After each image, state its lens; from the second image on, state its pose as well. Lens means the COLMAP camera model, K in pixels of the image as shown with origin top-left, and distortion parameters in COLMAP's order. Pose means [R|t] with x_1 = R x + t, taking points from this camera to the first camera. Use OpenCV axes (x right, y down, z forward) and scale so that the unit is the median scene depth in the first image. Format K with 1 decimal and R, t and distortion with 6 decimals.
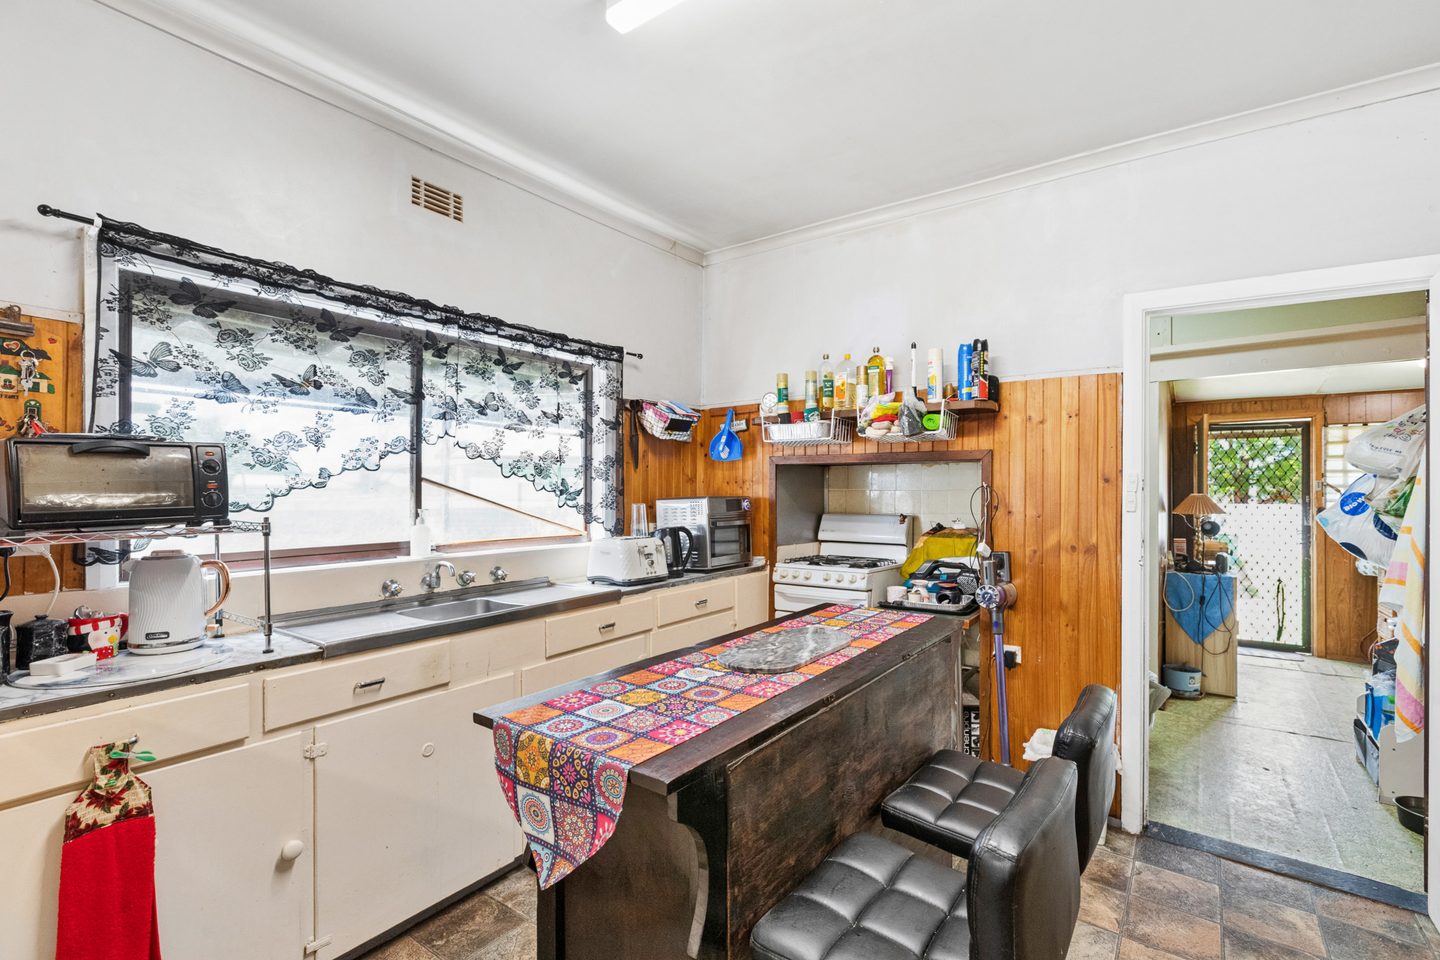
lens RADIAL K [[672.7, 0, 723.6], [0, 672.7, 492.3], [0, 0, 1]] dist [0.002080, -0.000271]
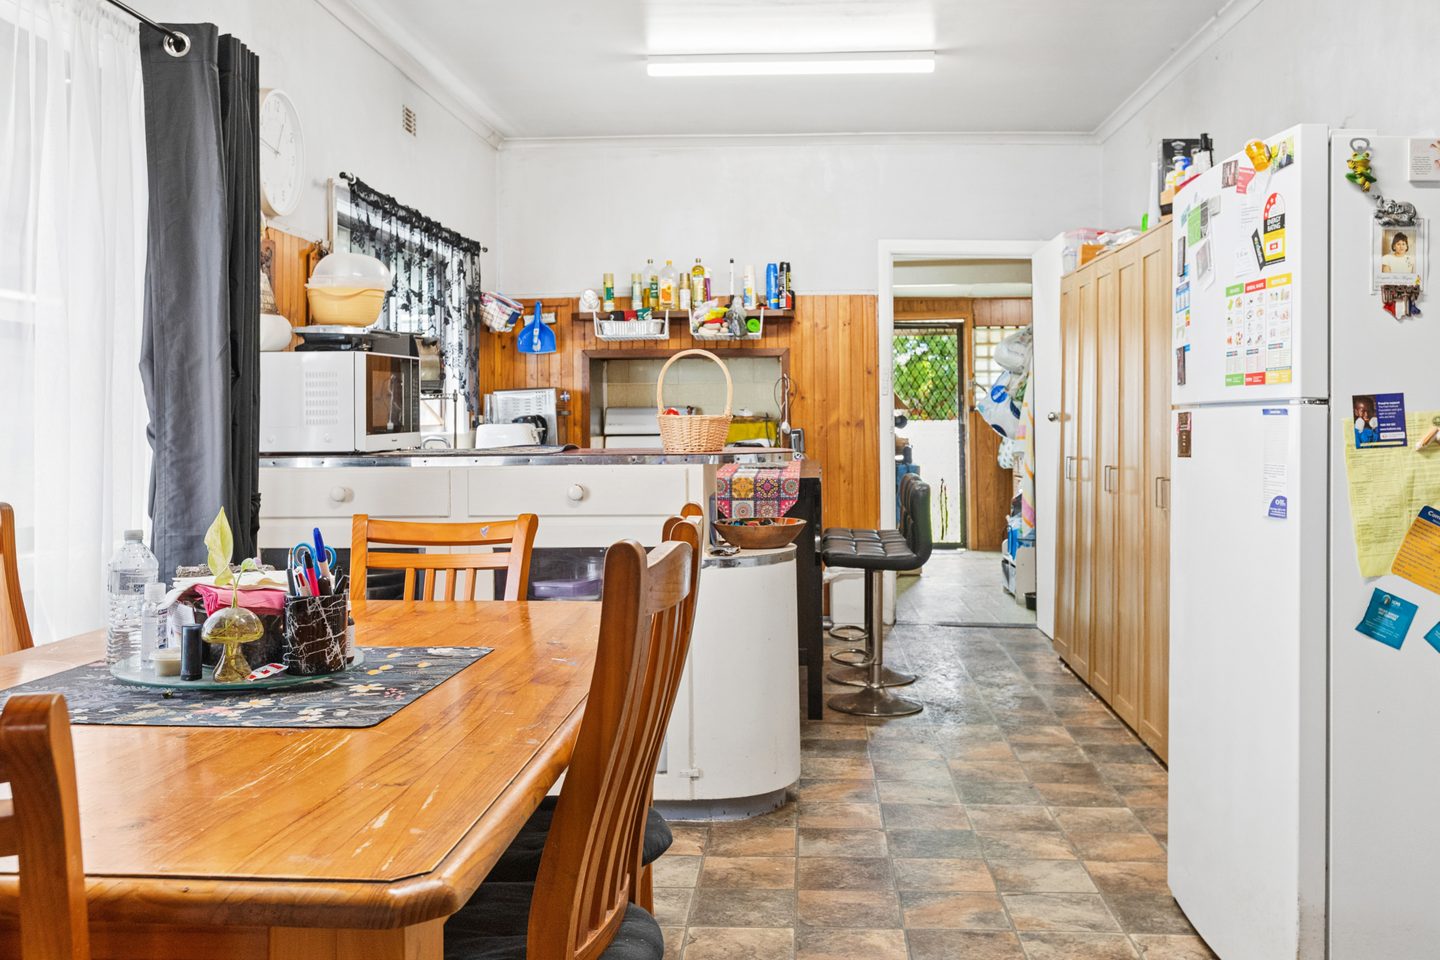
lens RADIAL K [[1459.6, 0, 797.5], [0, 1459.6, 402.9], [0, 0, 1]] dist [-0.000039, 0.018347]
pose [[0.810860, -0.004924, 0.585220, -1.075060], [0.012922, 0.999871, -0.009491, 0.058778], [-0.585098, 0.015259, 0.810819, -1.104867]]
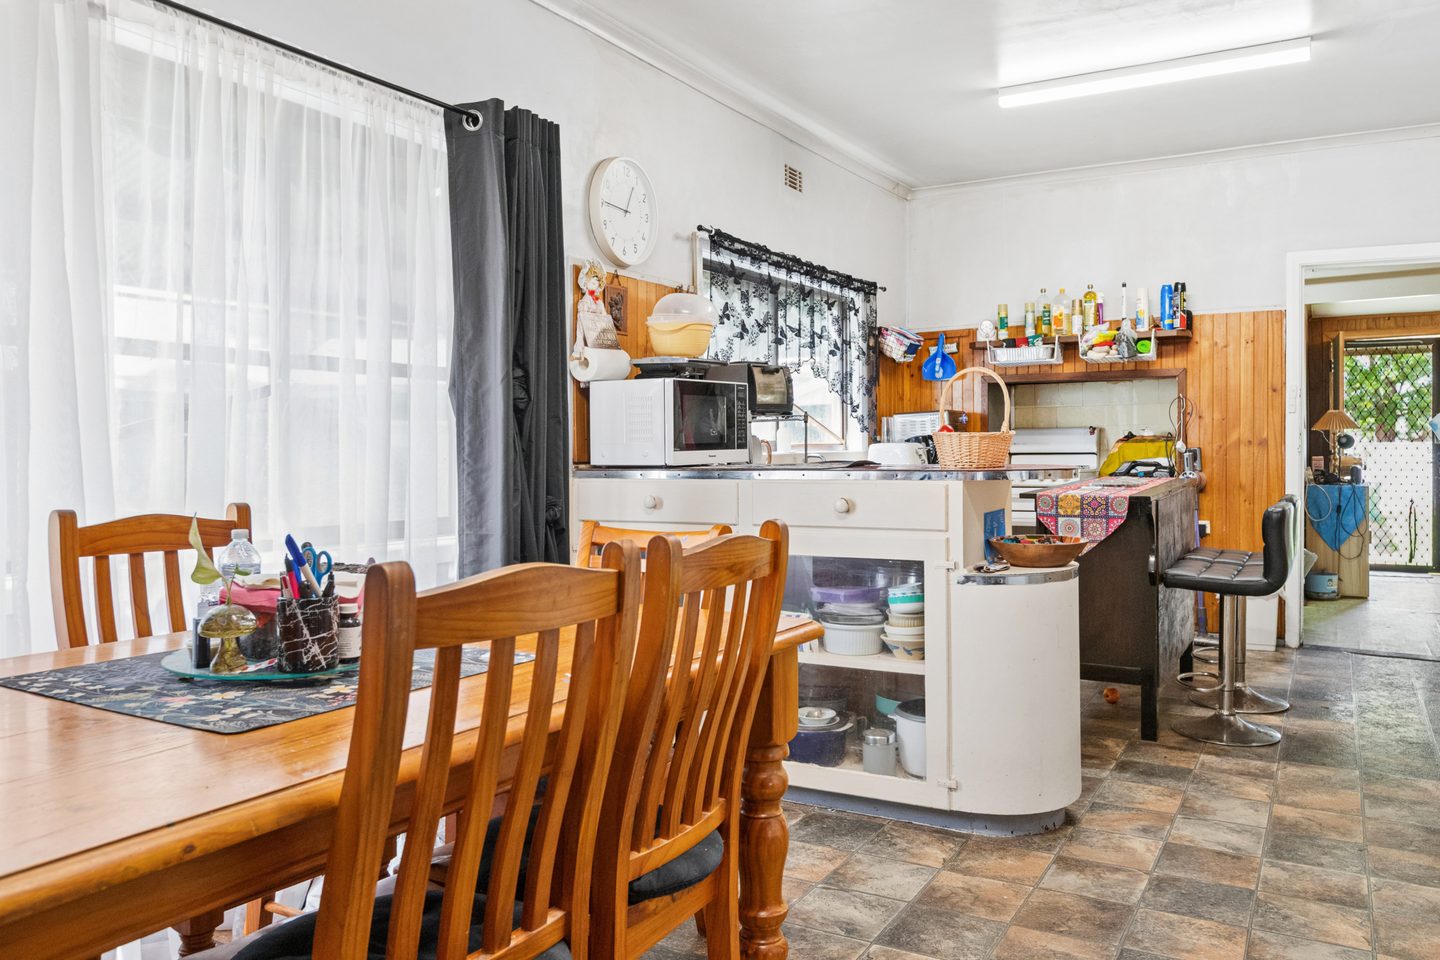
lens RADIAL K [[1182.3, 0, 674.6], [0, 1182.3, 479.0], [0, 0, 1]] dist [0.009834, -0.019461]
pose [[0.993825, -0.016743, 0.109686, -0.735117], [0.014046, 0.999581, 0.025319, 0.068719], [-0.110064, -0.023622, 0.993644, -1.016223]]
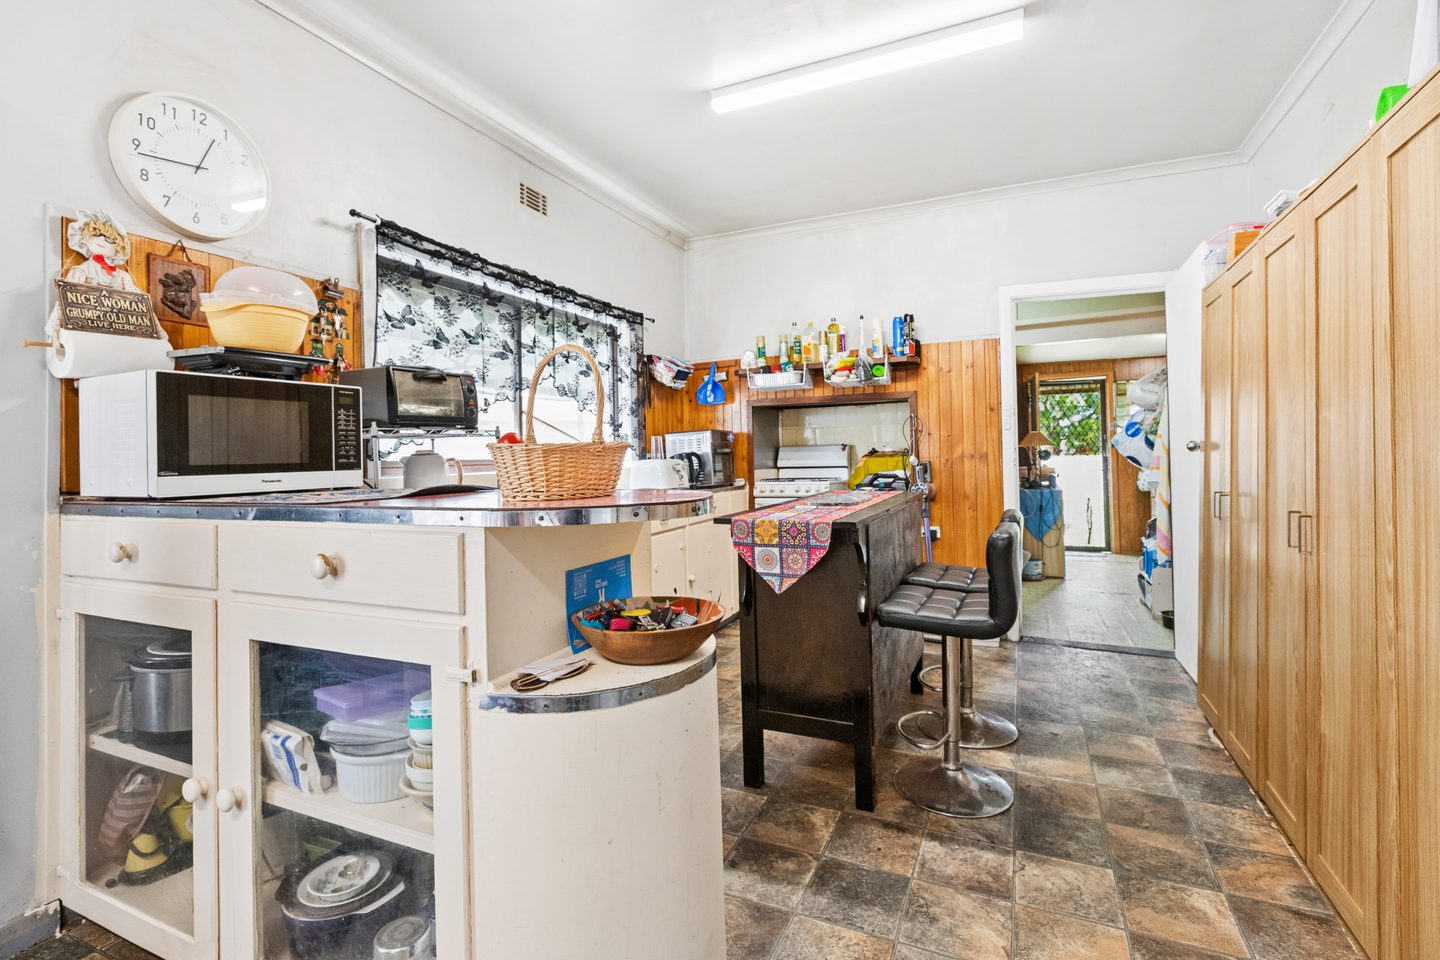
lens RADIAL K [[700.3, 0, 721.6], [0, 700.3, 455.2], [0, 0, 1]] dist [0.001598, 0.000921]
pose [[0.976588, -0.021441, 0.214048, -0.297369], [0.024062, 0.999664, -0.009646, 0.070558], [-0.213769, 0.014570, 0.976776, -0.330959]]
